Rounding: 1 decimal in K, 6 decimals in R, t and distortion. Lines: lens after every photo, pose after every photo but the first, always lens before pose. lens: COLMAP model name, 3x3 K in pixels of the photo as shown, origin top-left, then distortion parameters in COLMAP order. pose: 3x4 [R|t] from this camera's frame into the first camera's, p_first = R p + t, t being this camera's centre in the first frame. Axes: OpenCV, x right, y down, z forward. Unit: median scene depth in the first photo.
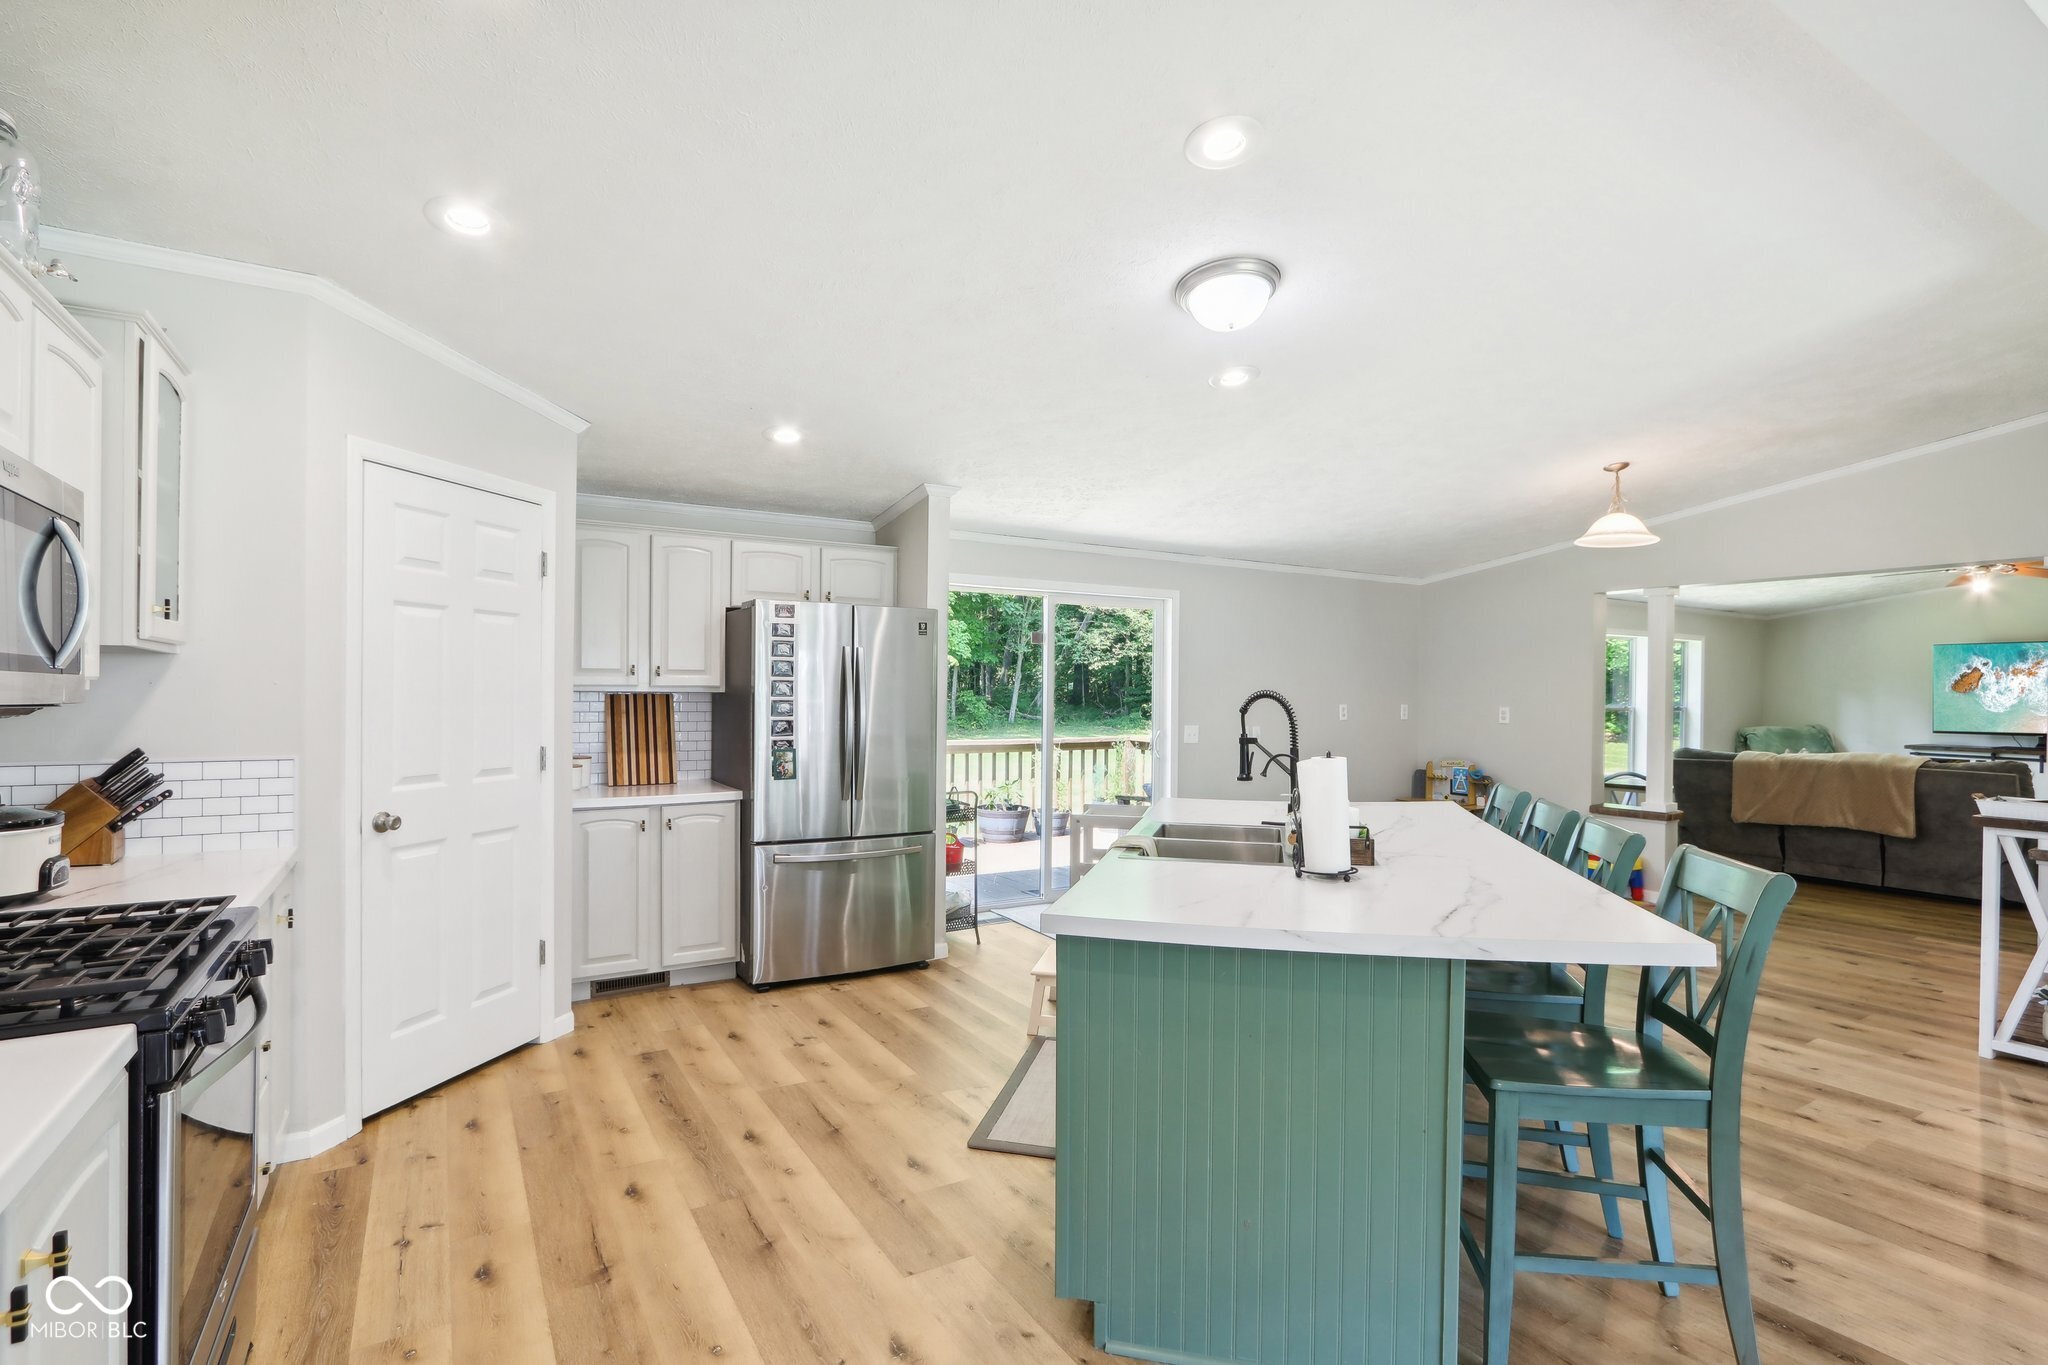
lens RADIAL K [[977.2, 0, 988.0], [0, 977.2, 691.5], [0, 0, 1]] dist [-0.011597, 0.003173]
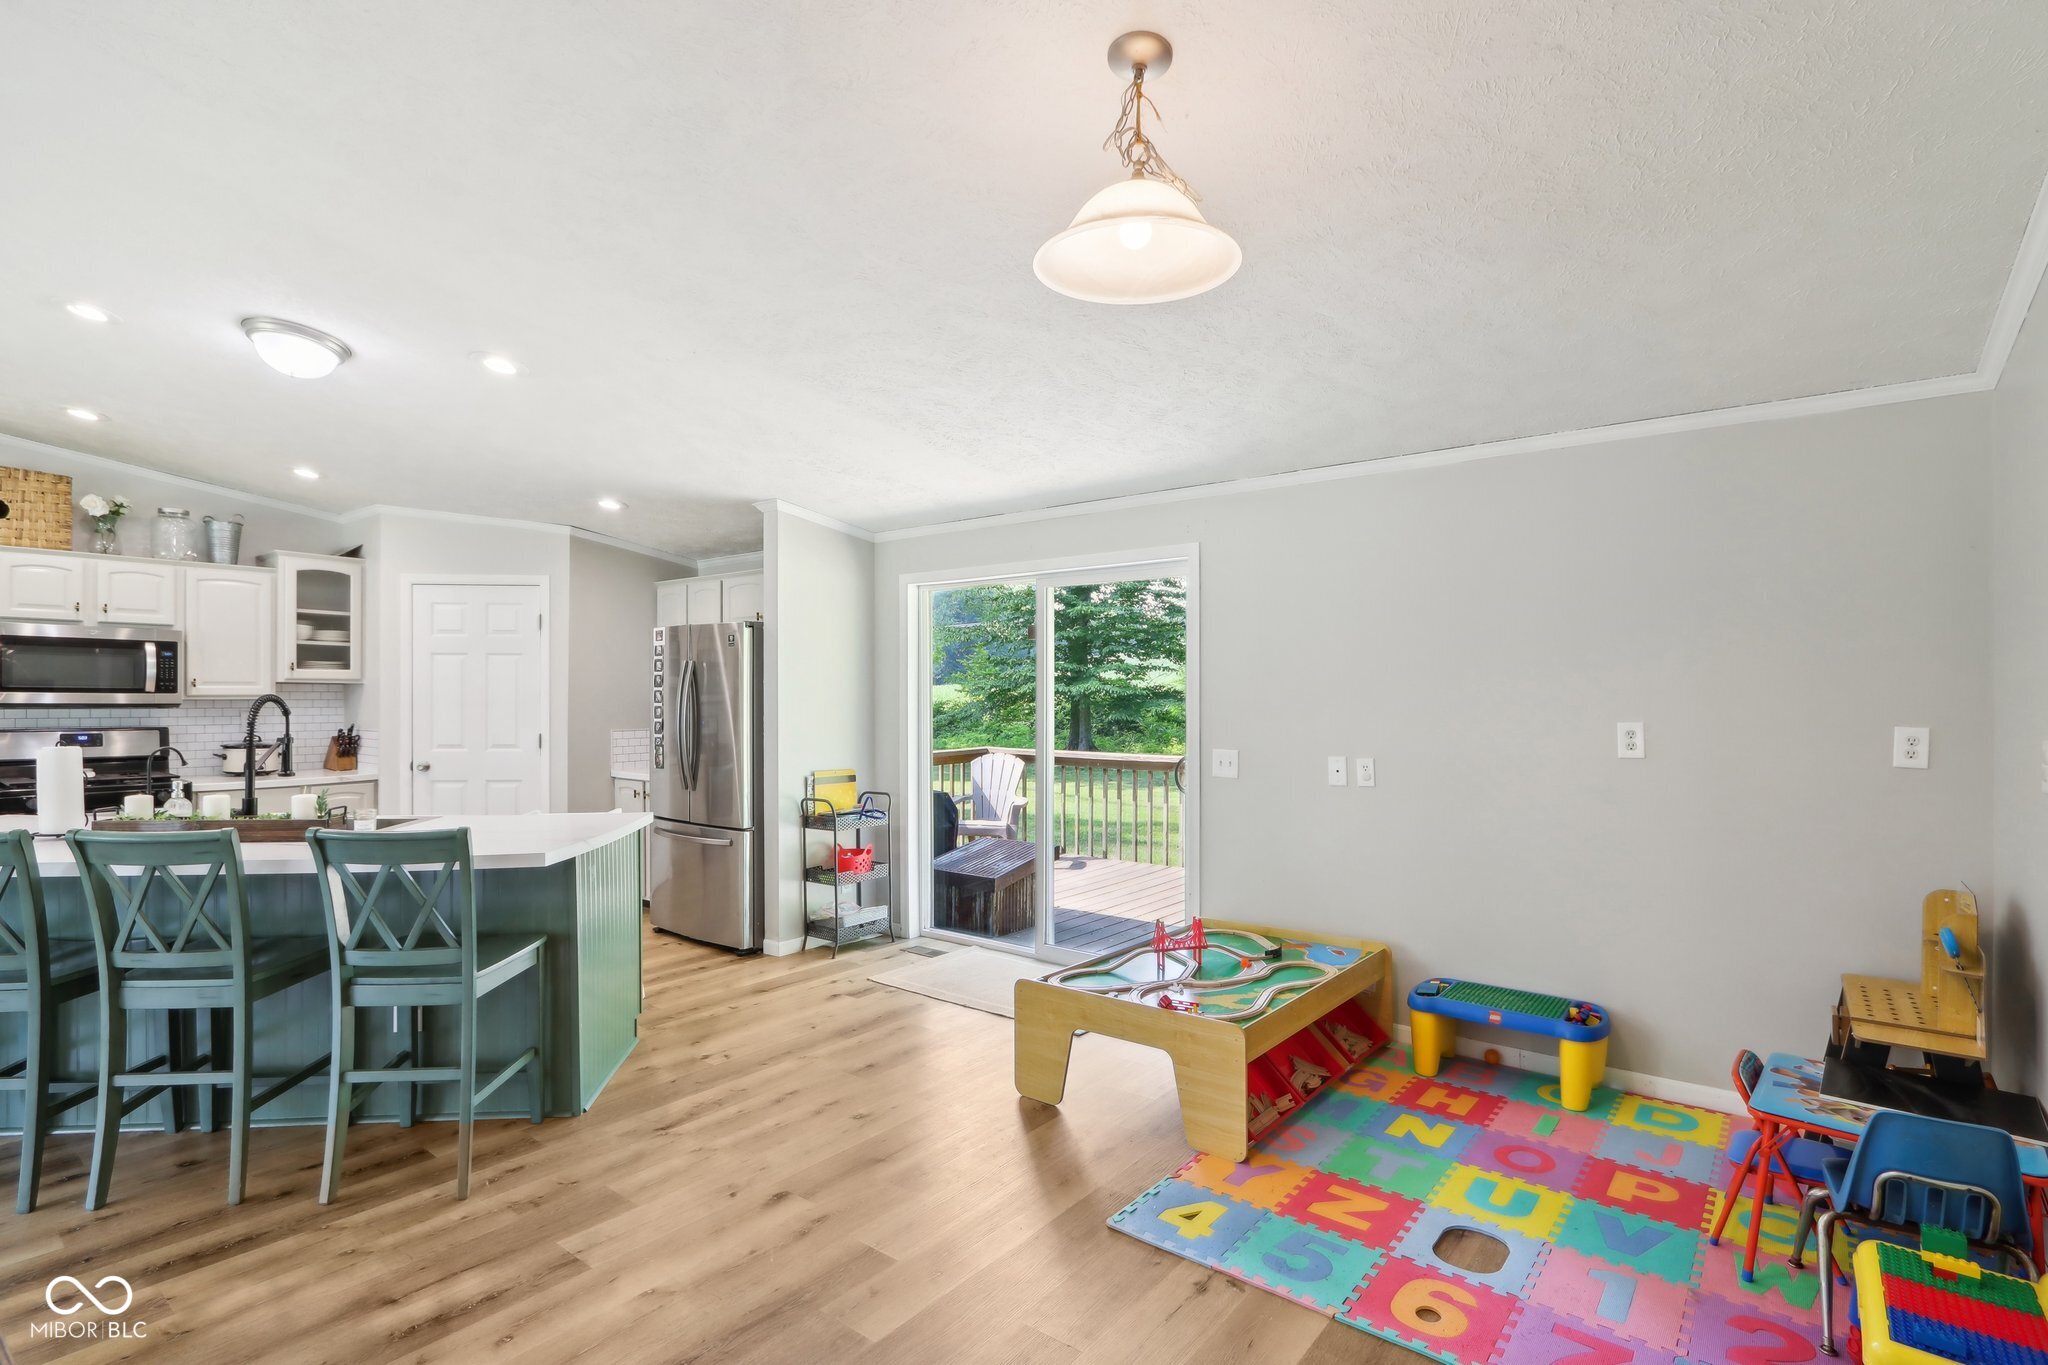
lens RADIAL K [[977.2, 0, 1021.6], [0, 977.2, 694.4], [0, 0, 1]] dist [-0.011597, 0.003173]
pose [[0.363492, -0.009555, -0.931548, 1.141606], [0.001371, 0.999952, -0.009721, 0.006972], [0.931596, 0.002256, 0.363488, 0.978633]]
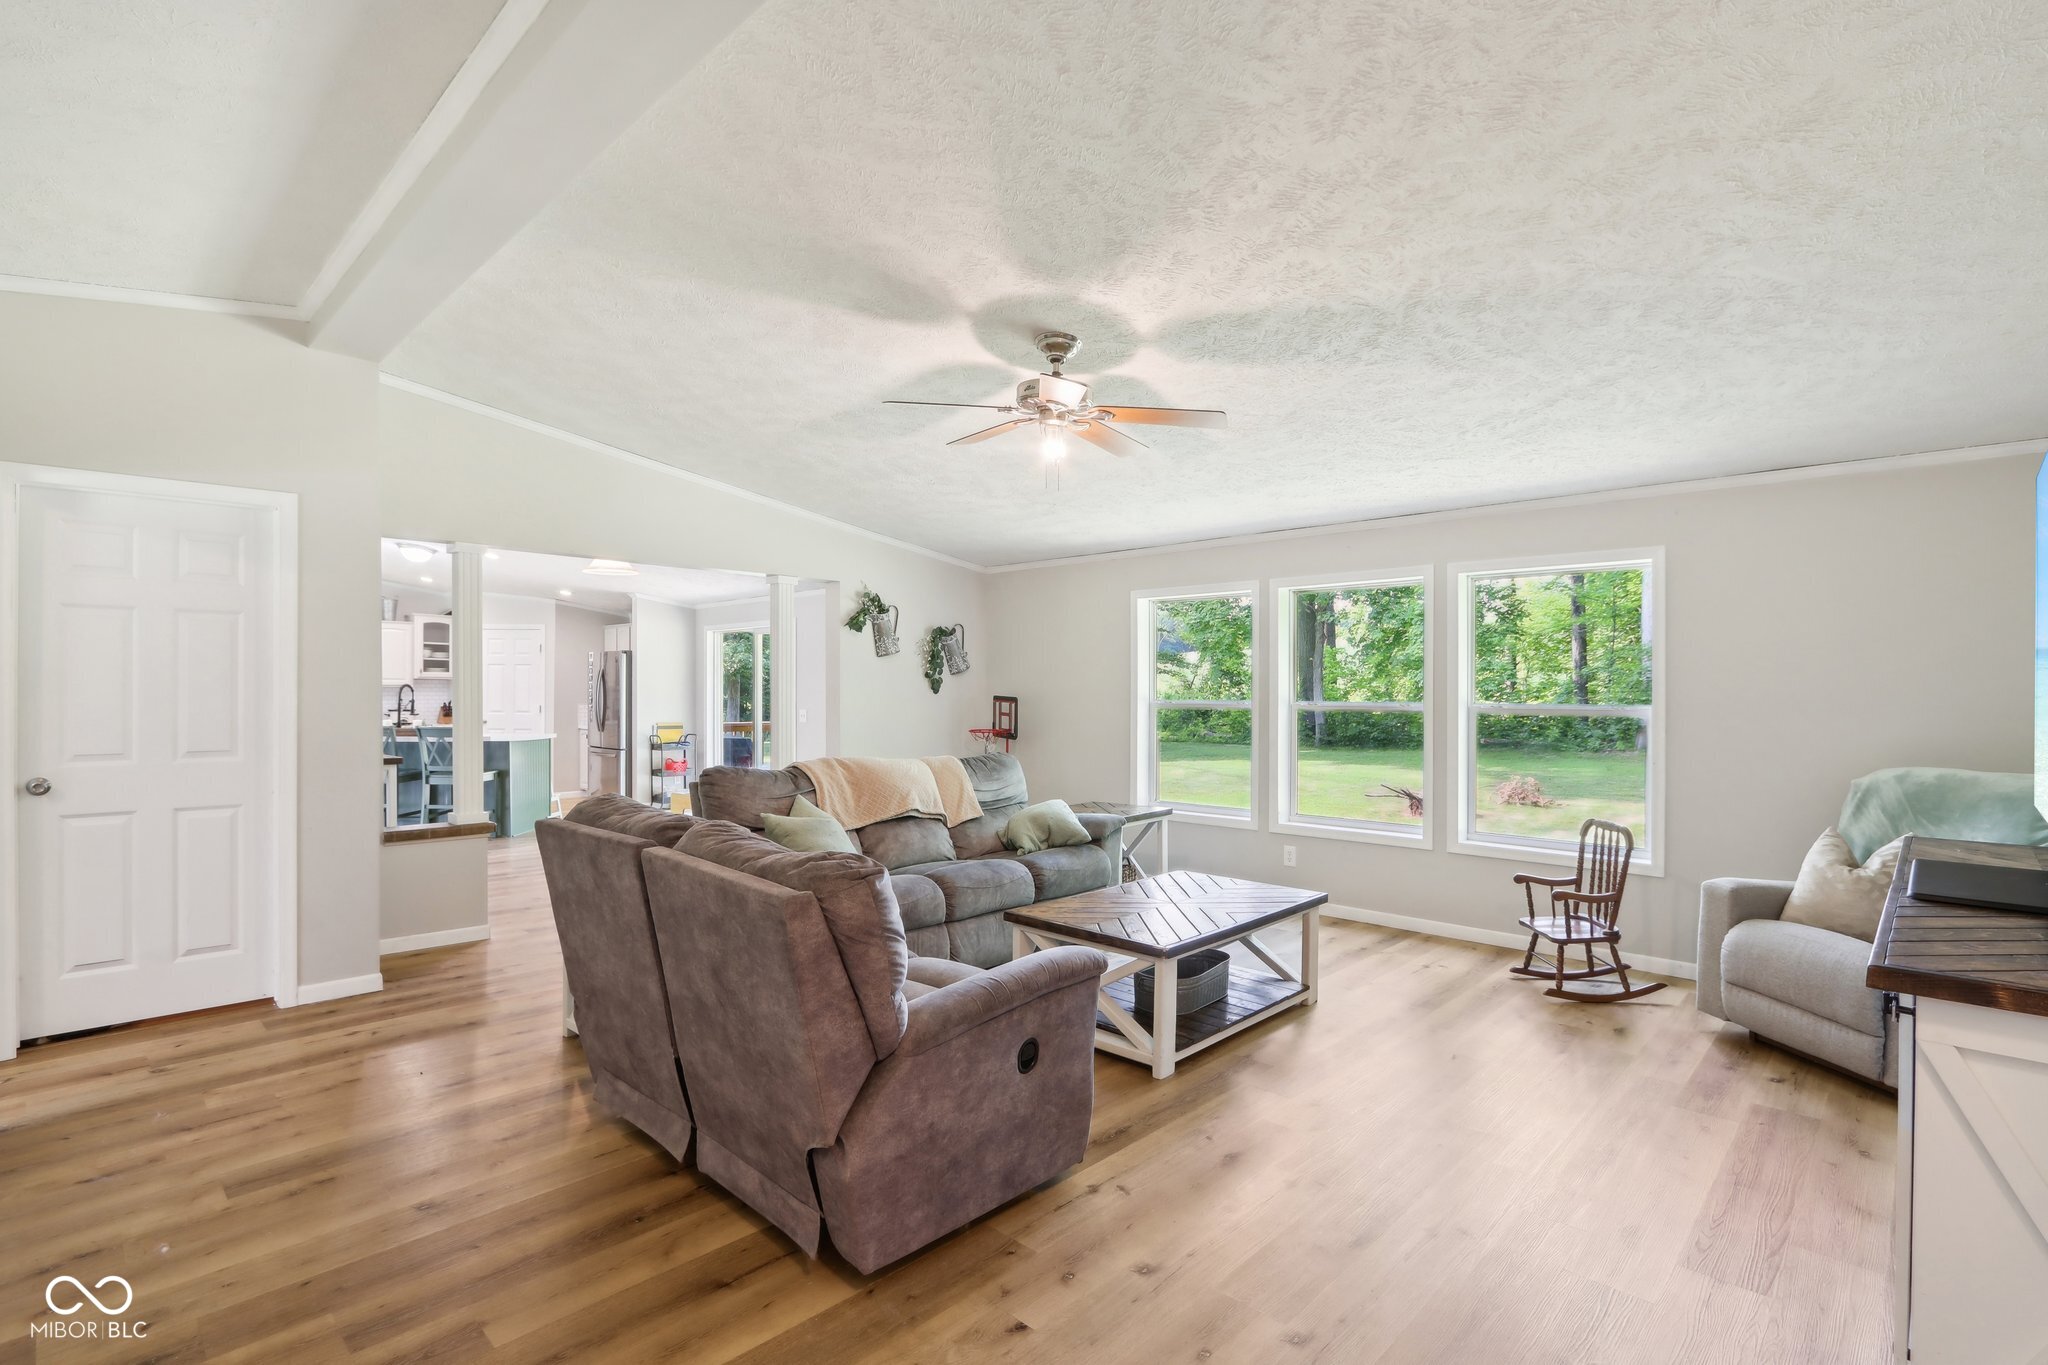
lens RADIAL K [[977.2, 0, 1022.8], [0, 977.2, 691.4], [0, 0, 1]] dist [-0.011597, 0.003173]
pose [[0.272260, 0.000694, -0.962223, 2.555812], [-0.002853, 0.999996, -0.000086, 0.006105], [0.962219, 0.002768, 0.272261, 1.391526]]
